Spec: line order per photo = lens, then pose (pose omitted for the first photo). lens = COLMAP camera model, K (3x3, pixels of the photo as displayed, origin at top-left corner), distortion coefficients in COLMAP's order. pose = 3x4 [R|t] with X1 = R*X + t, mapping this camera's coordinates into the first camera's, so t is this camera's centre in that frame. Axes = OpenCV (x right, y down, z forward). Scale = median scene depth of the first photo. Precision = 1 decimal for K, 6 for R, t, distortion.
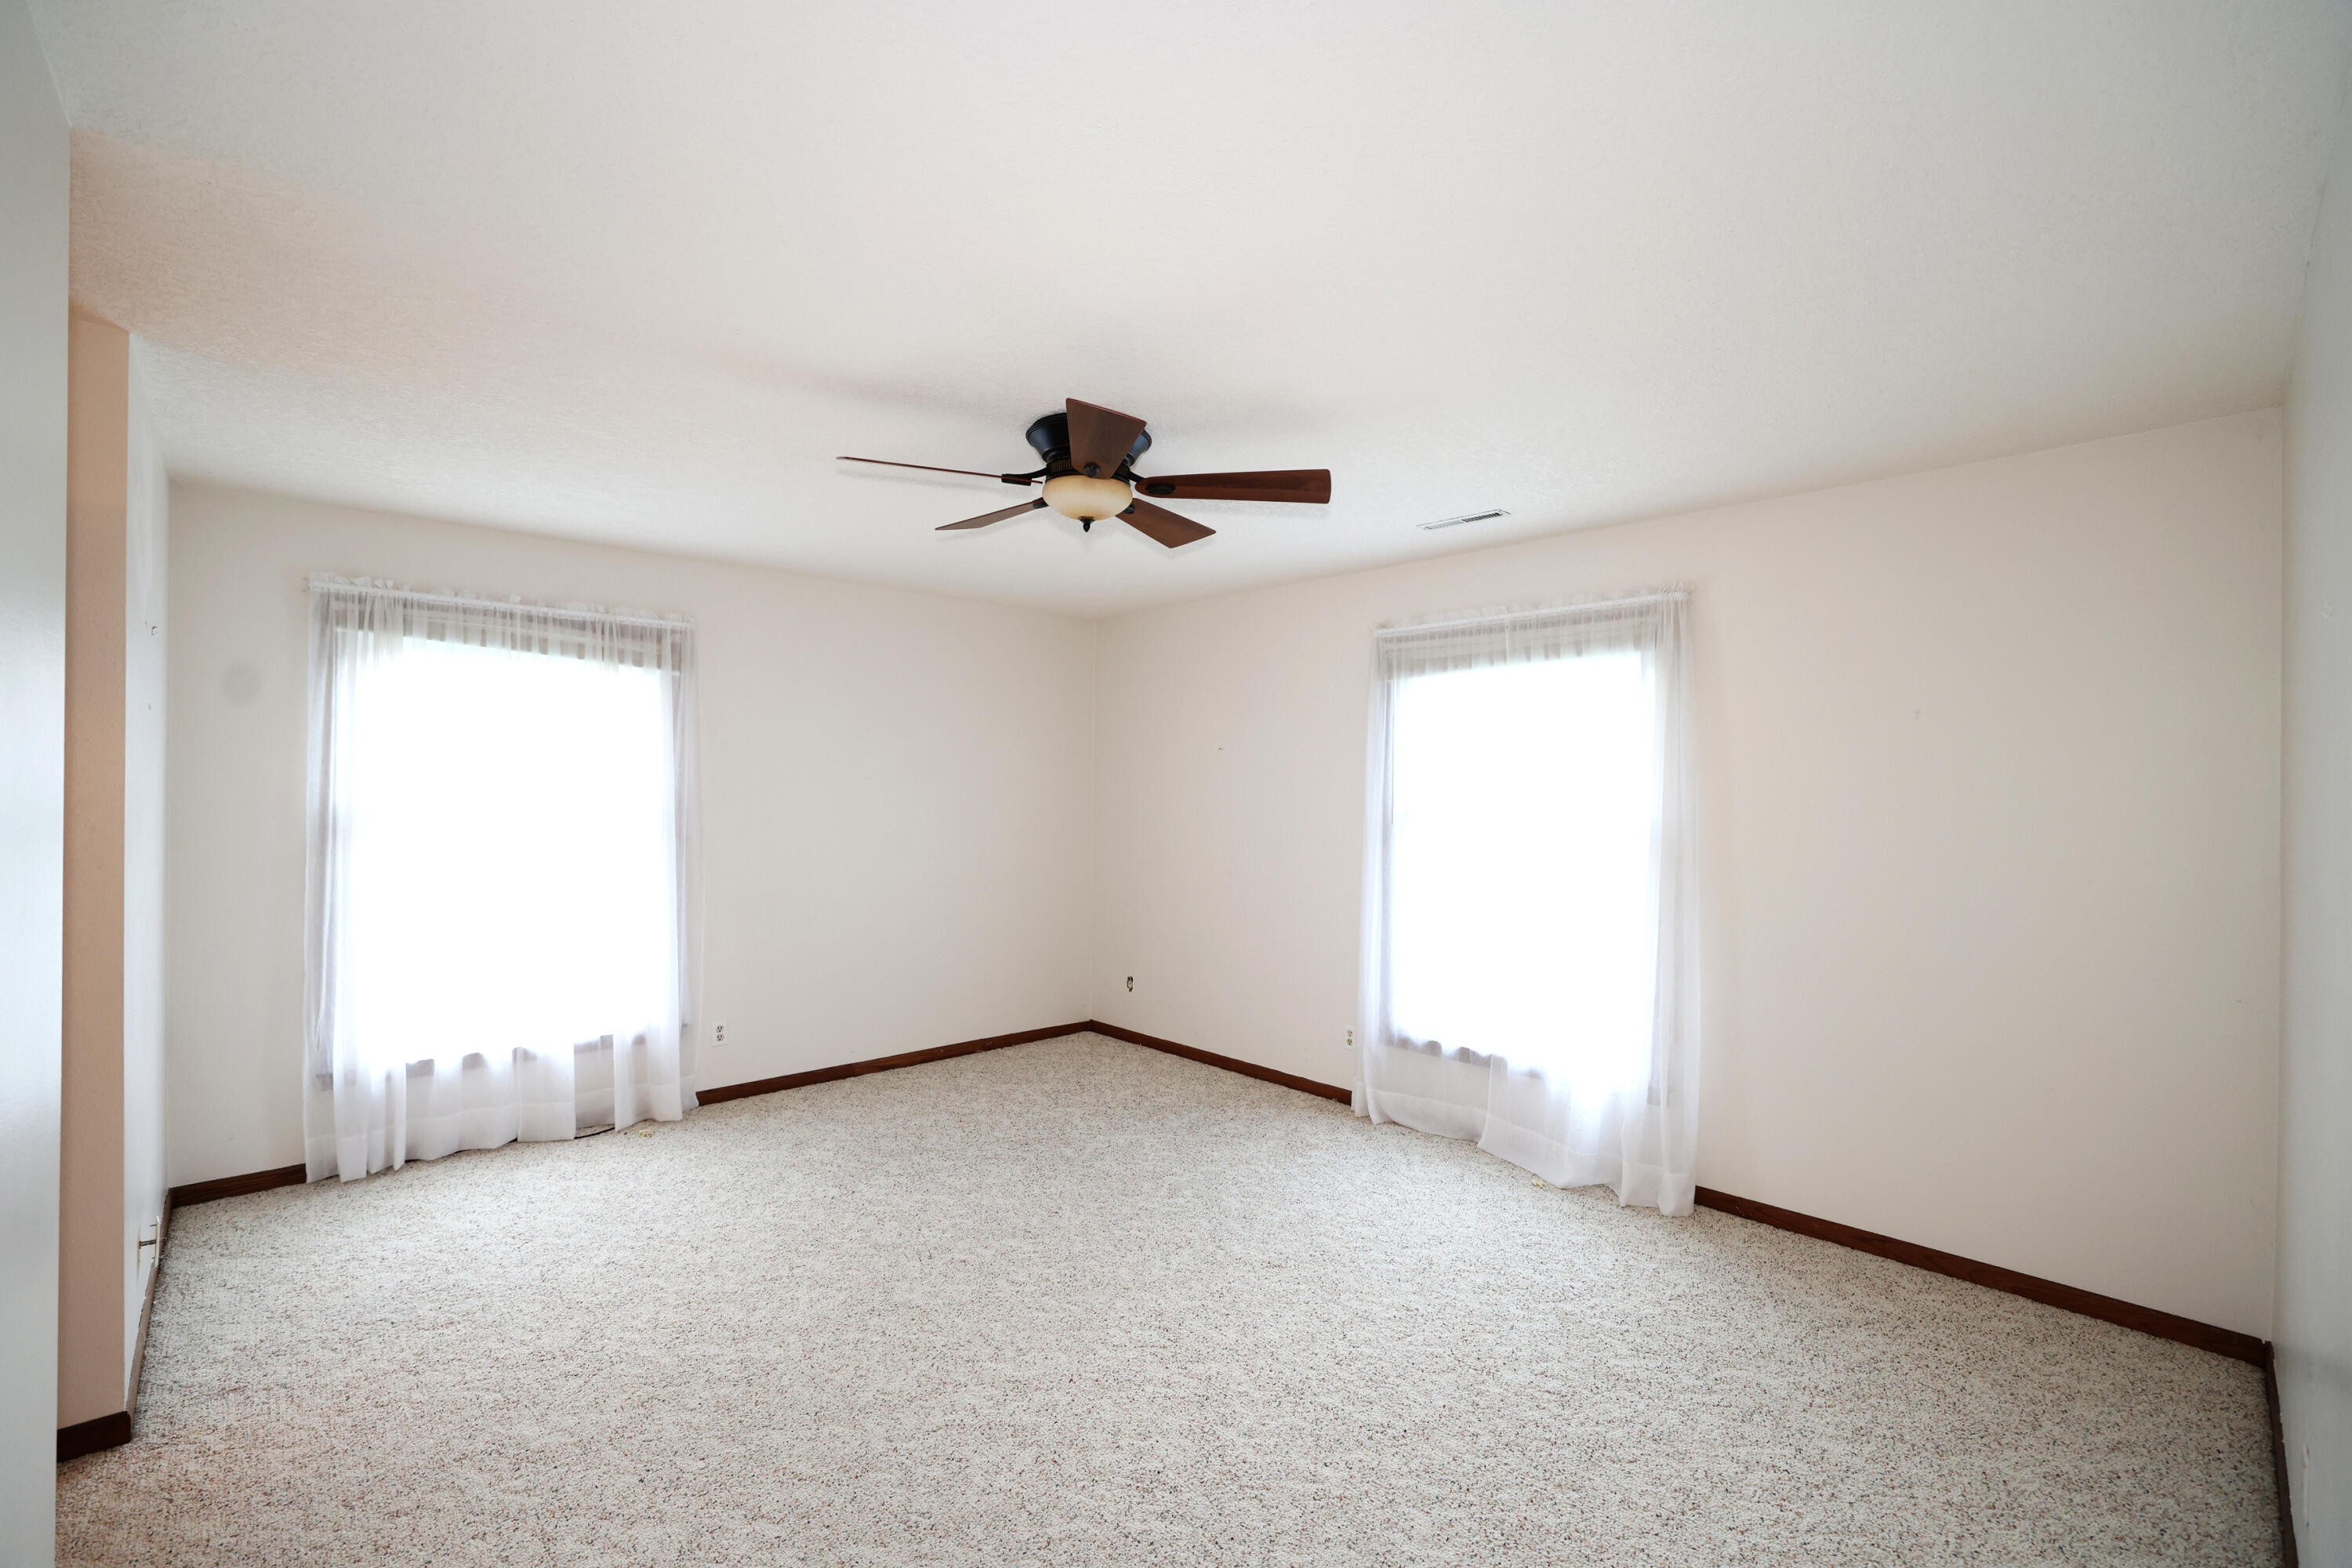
lens RADIAL K [[1002.4, 0, 1171.4], [0, 1002.4, 773.4], [0, 0, 1]] dist [-0.030453, 0.003686]
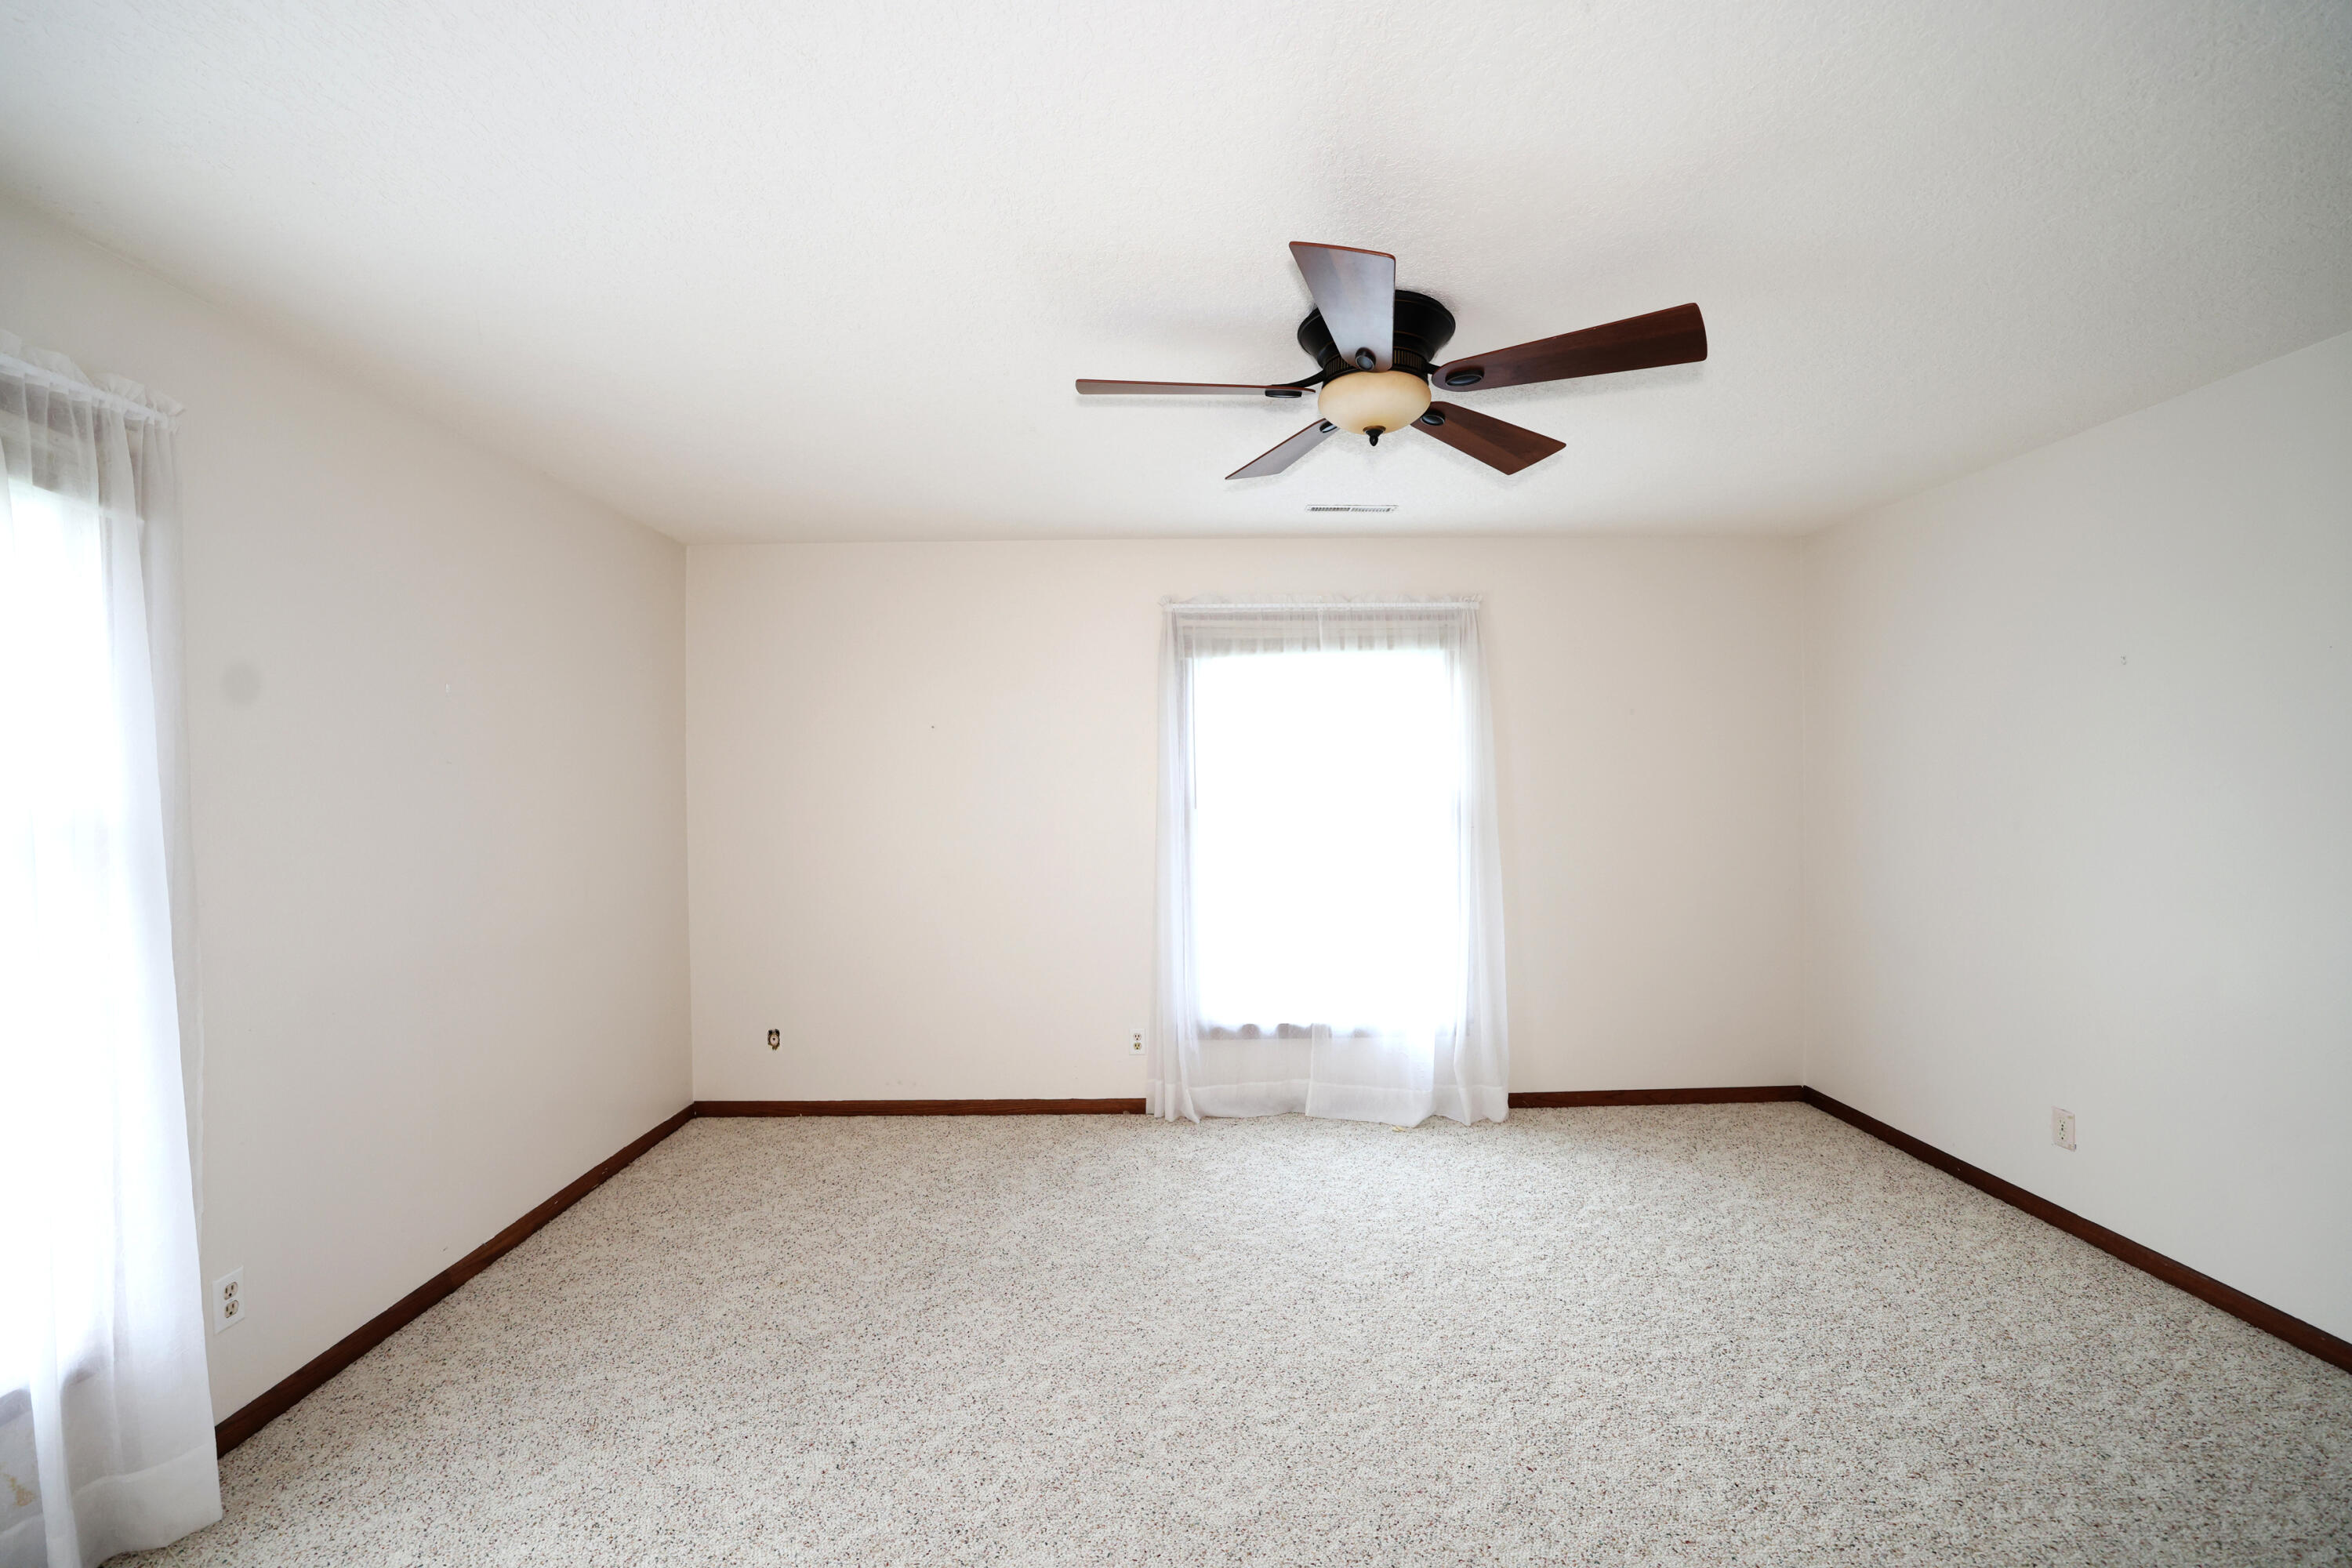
lens RADIAL K [[1002.4, 0, 1179.2], [0, 1002.4, 789.5], [0, 0, 1]] dist [-0.030453, 0.003686]
pose [[0.674135, -0.020565, 0.738322, -0.535588], [0.004294, 0.999705, 0.023926, 0.009819], [-0.738596, -0.012959, 0.674024, 0.393372]]
